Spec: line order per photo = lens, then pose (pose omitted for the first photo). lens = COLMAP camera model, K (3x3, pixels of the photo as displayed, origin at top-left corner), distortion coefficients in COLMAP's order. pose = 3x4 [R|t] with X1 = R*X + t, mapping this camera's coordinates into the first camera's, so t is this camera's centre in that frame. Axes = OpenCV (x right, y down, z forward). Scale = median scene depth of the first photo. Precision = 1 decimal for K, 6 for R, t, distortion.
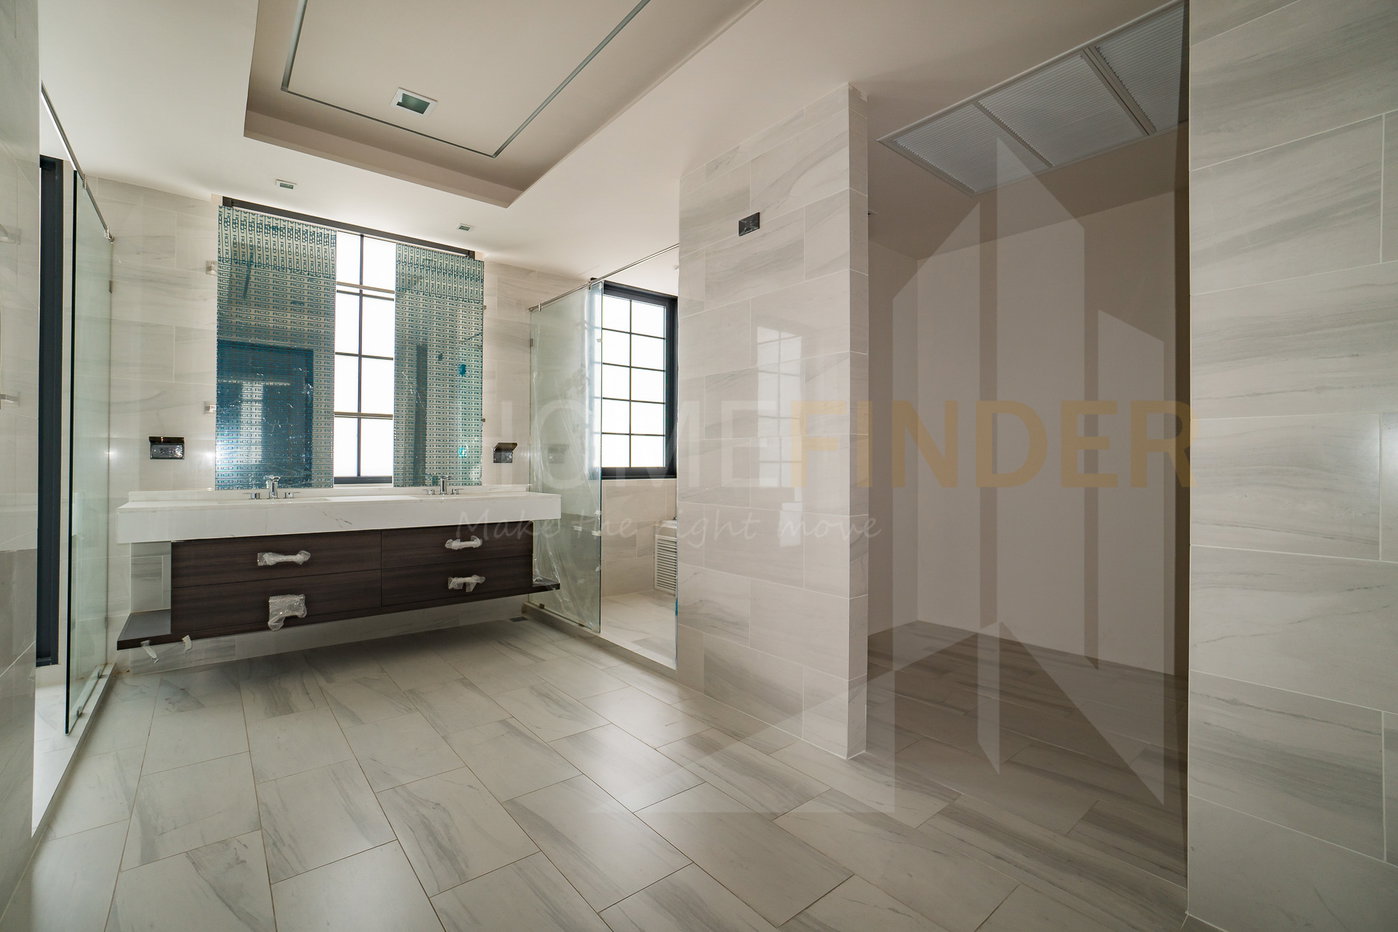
lens RADIAL K [[598.8, 0, 698.0], [0, 598.8, 457.8], [0, 0, 1]] dist [0.001283, 0.000611]
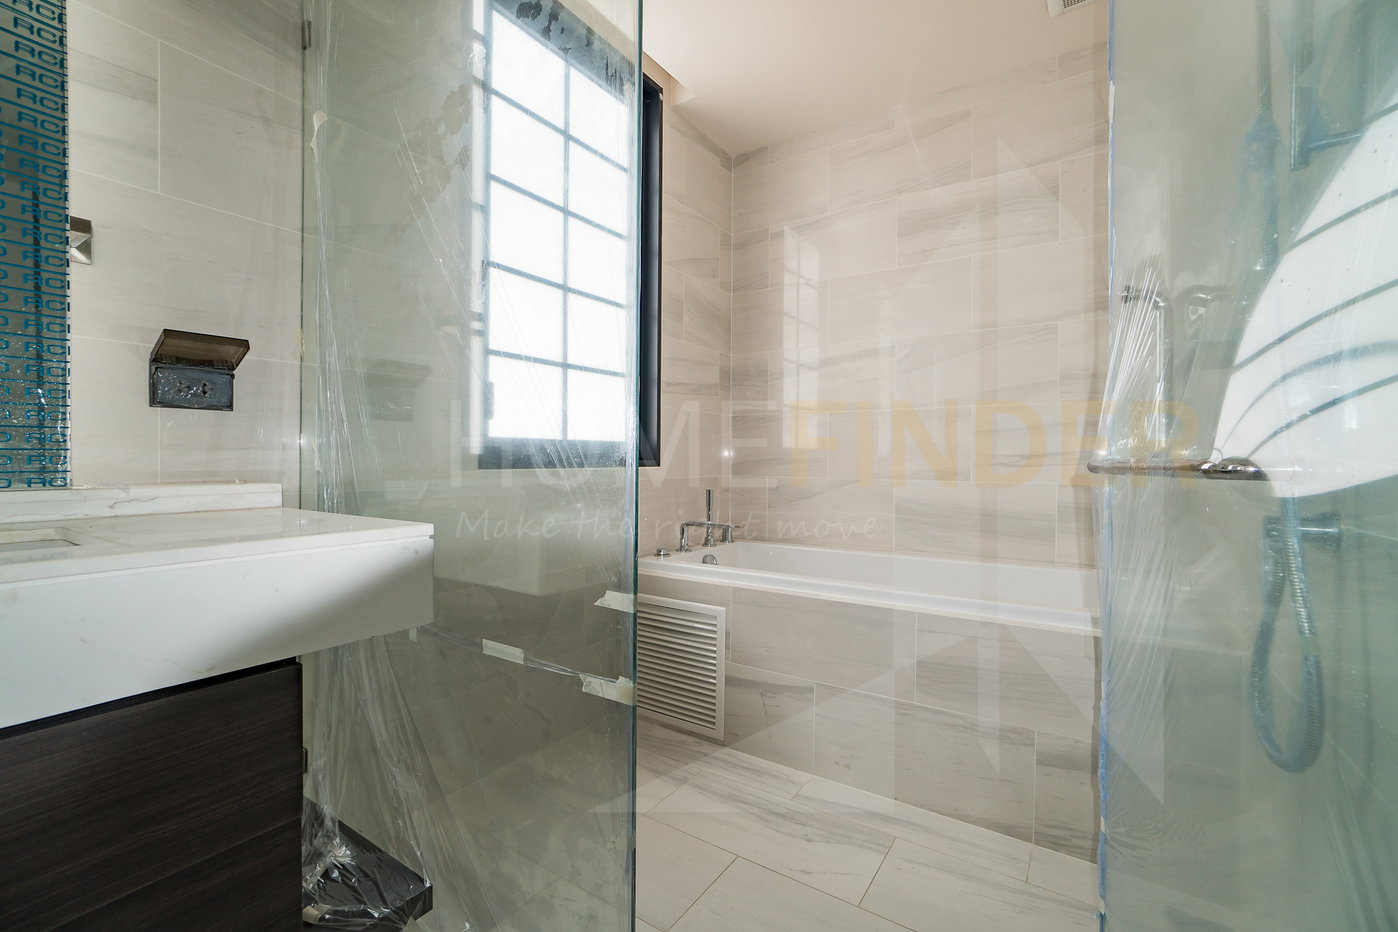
lens RADIAL K [[598.8, 0, 698.0], [0, 598.8, 457.8], [0, 0, 1]] dist [0.001283, 0.000611]
pose [[0.959021, 0.004697, 0.283295, -0.158289], [-0.007390, 0.999937, 0.008436, 0.025948], [-0.283238, -0.010184, 0.958996, 0.596737]]
